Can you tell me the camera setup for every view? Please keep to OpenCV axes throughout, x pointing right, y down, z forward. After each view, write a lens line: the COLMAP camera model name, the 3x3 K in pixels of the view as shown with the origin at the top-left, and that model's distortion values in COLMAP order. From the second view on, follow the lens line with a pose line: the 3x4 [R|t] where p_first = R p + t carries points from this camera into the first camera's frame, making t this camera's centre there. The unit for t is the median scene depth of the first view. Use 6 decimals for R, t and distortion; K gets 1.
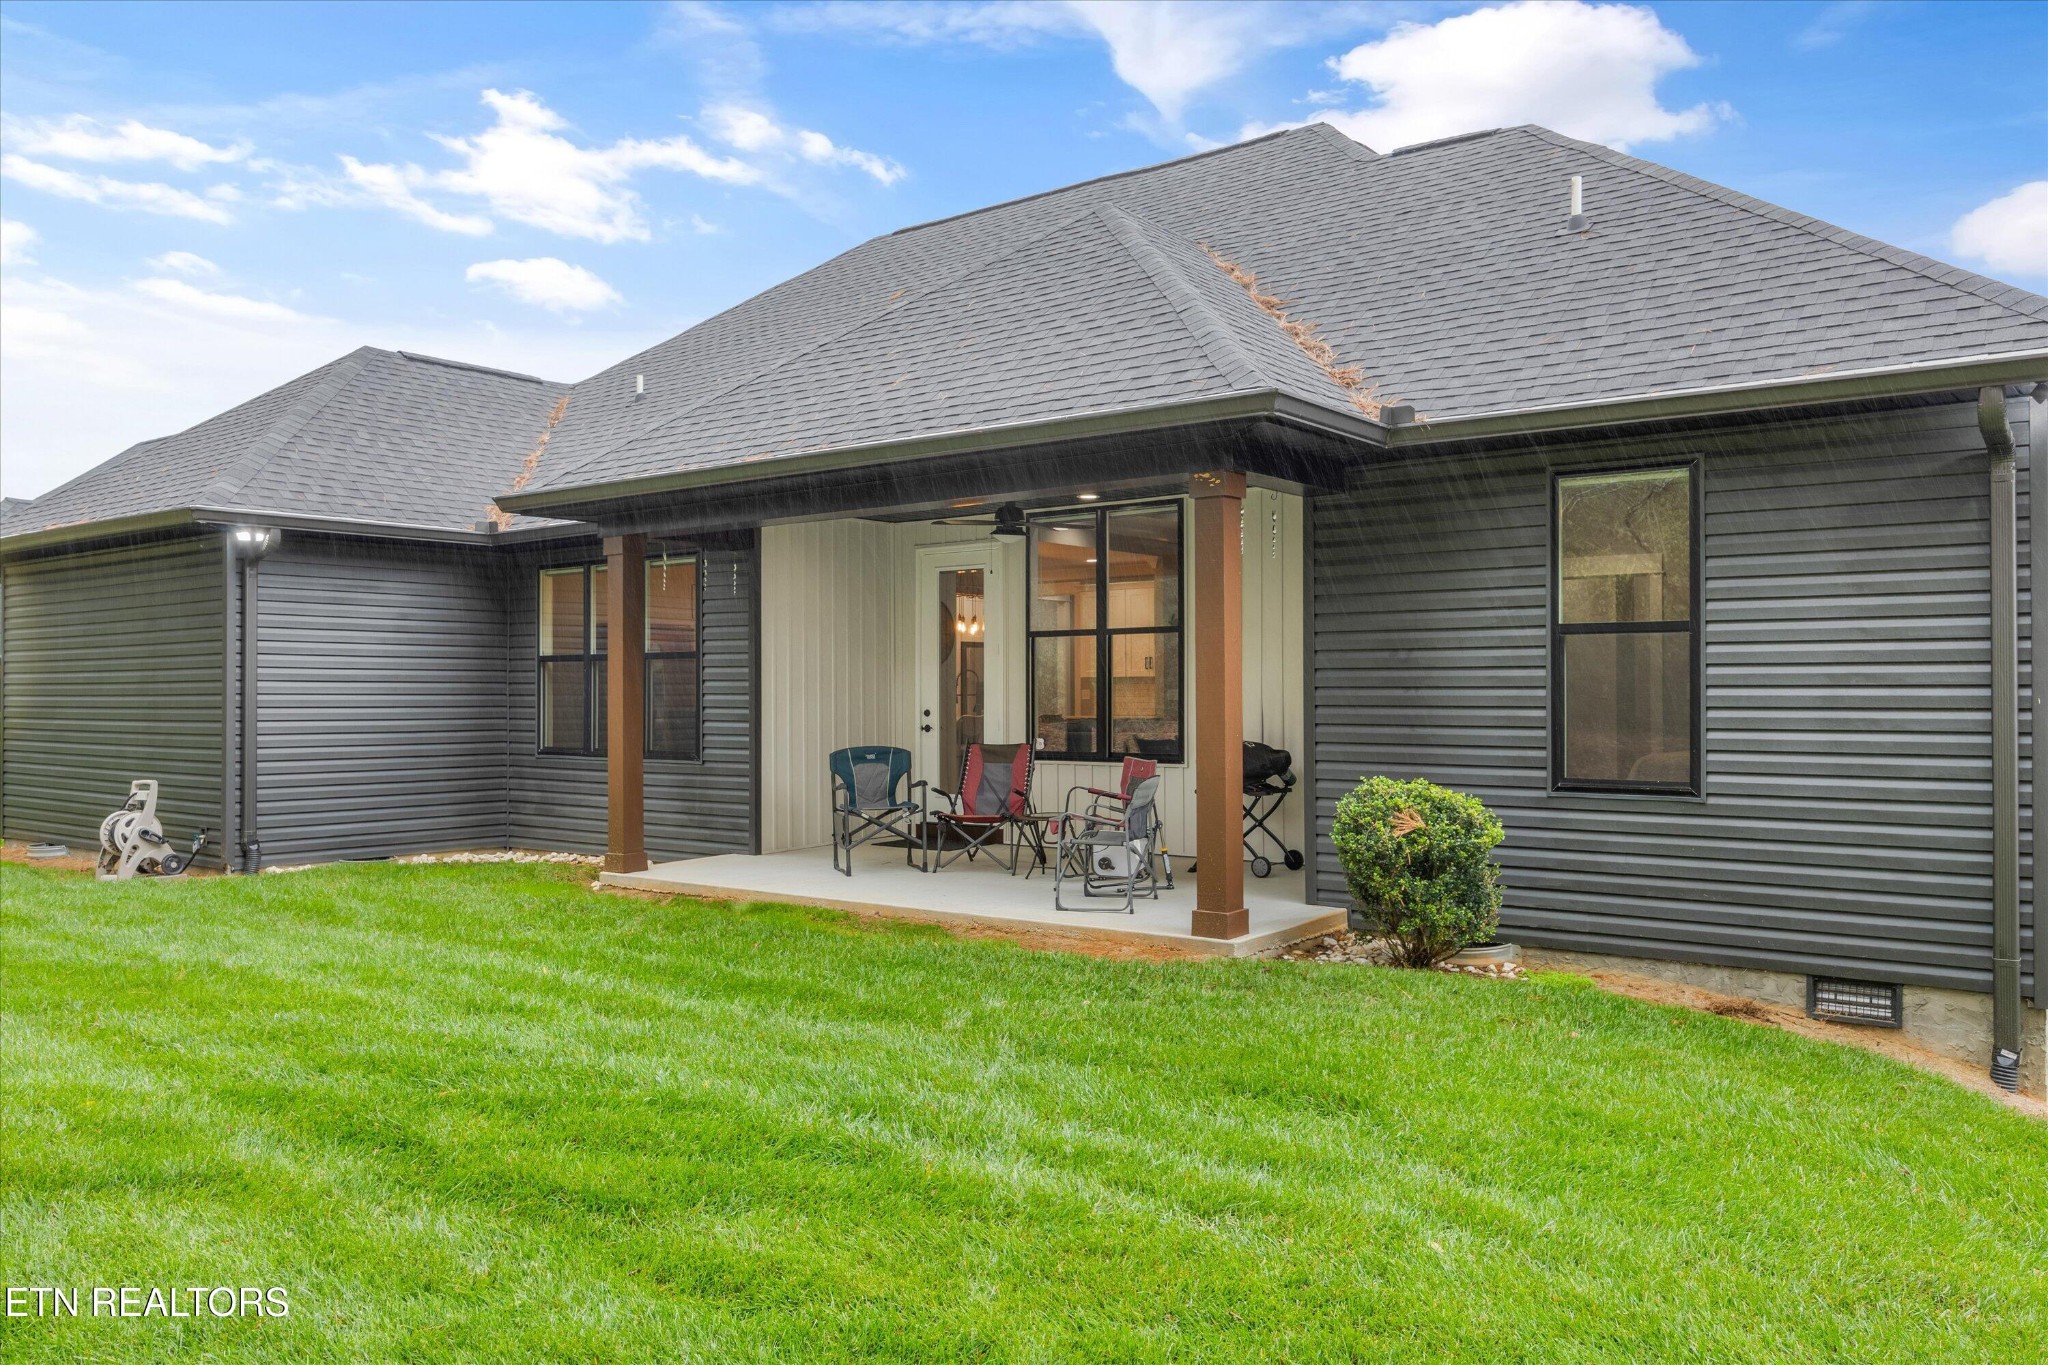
lens RADIAL K [[1551.4, 0, 1024.0], [0, 1551.4, 682.5], [0, 0, 1]] dist [0.001032, 0.000190]
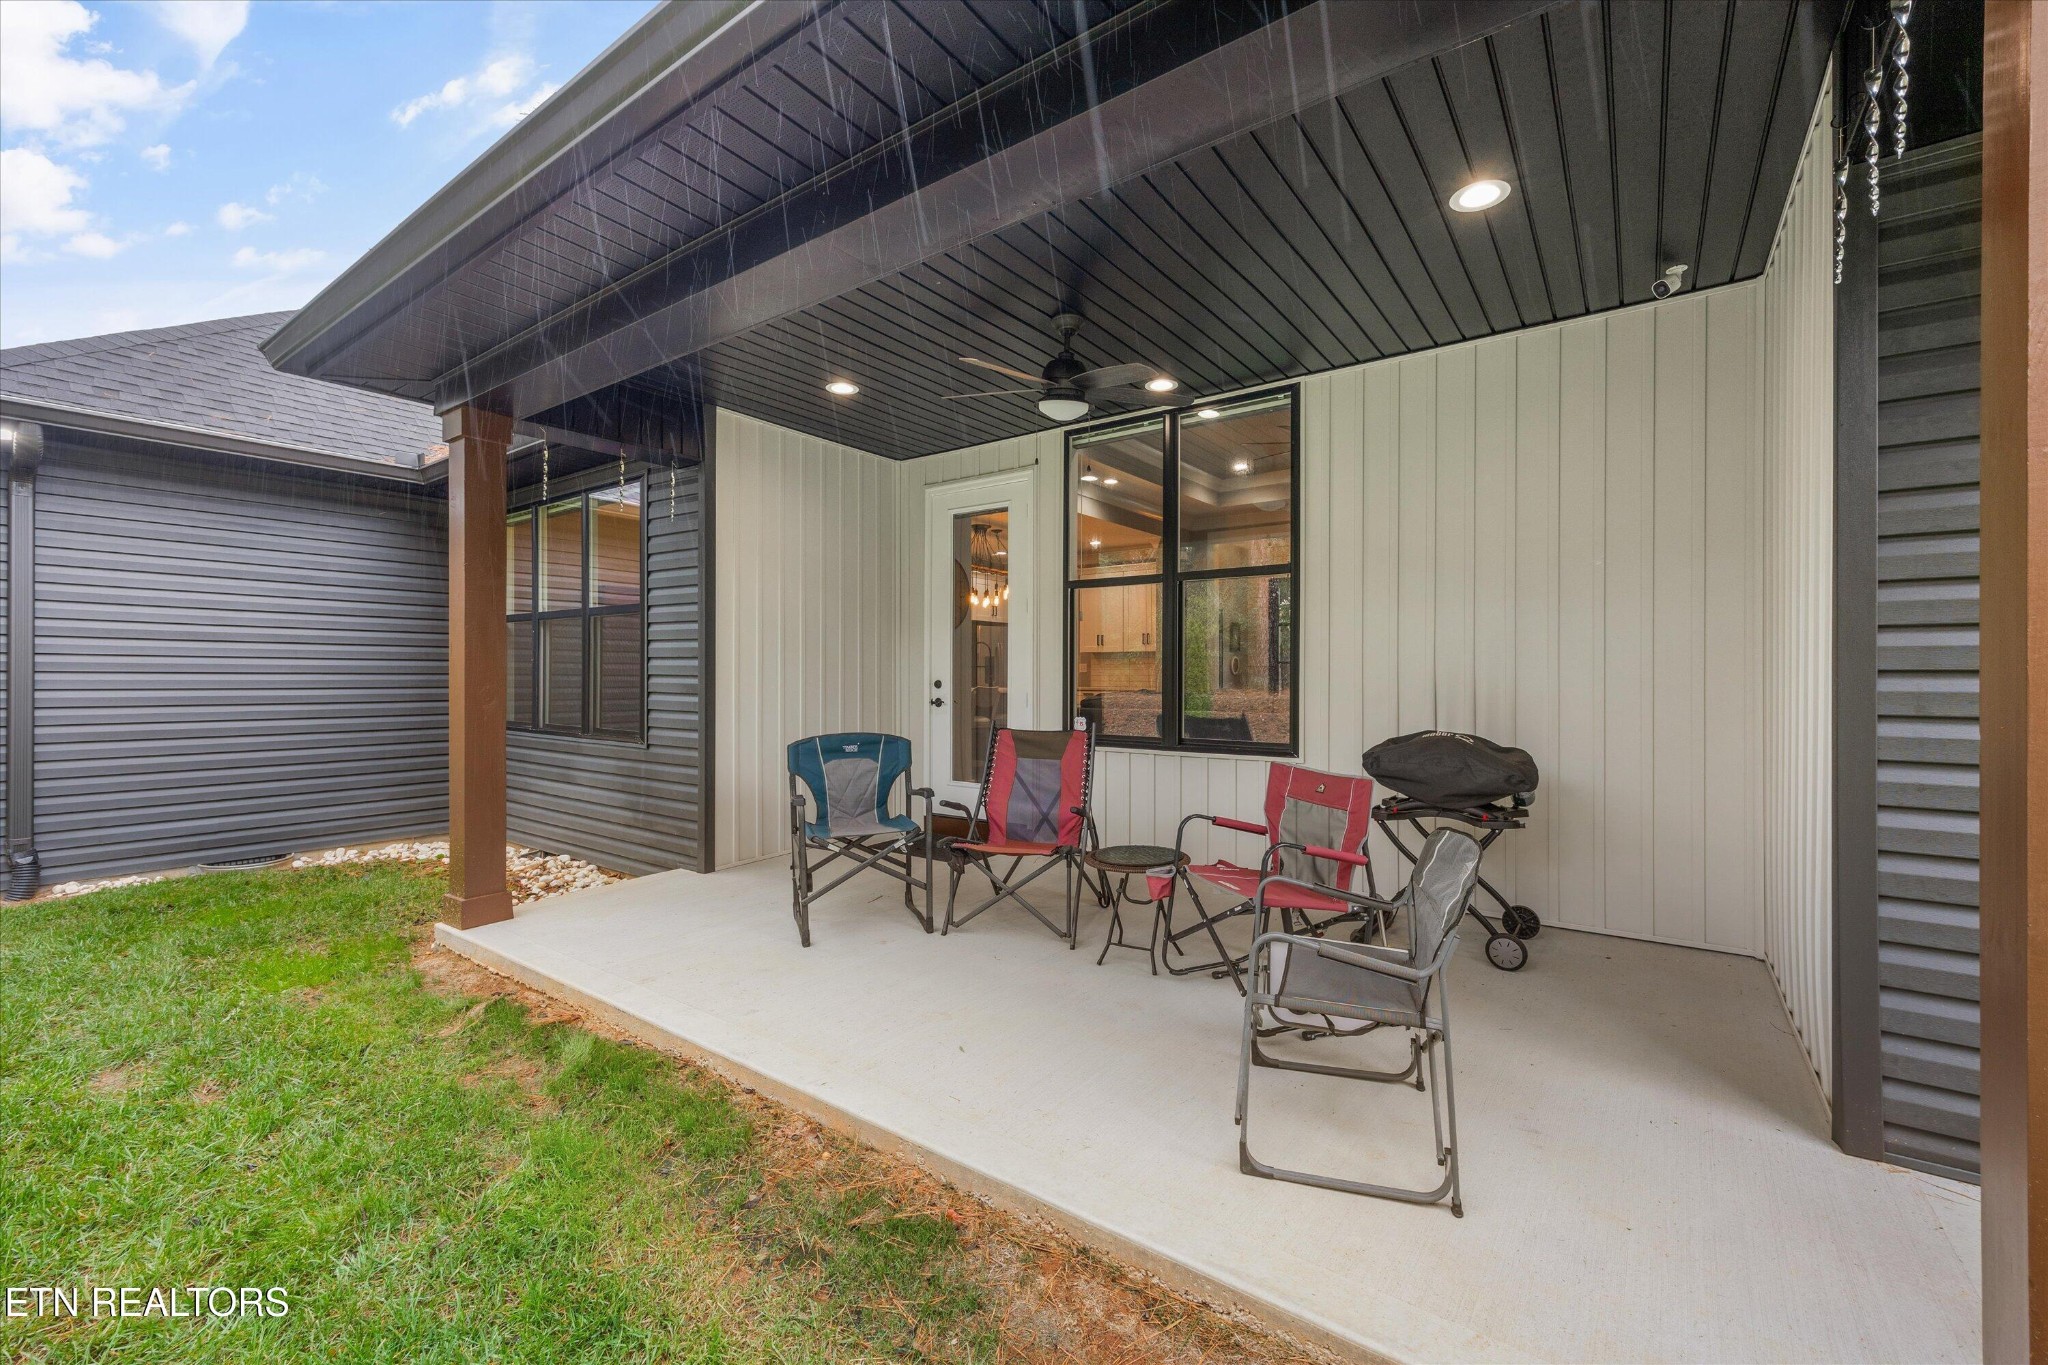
lens RADIAL K [[826.3, 0, 1033.5], [0, 826.3, 682.6], [0, 0, 1]] dist [0.000497, 0.000082]
pose [[0.999019, 0.005313, 0.043956, -0.035063], [-0.006104, 0.999821, 0.017881, 0.012019], [-0.043853, -0.018131, 0.998873, 0.634212]]
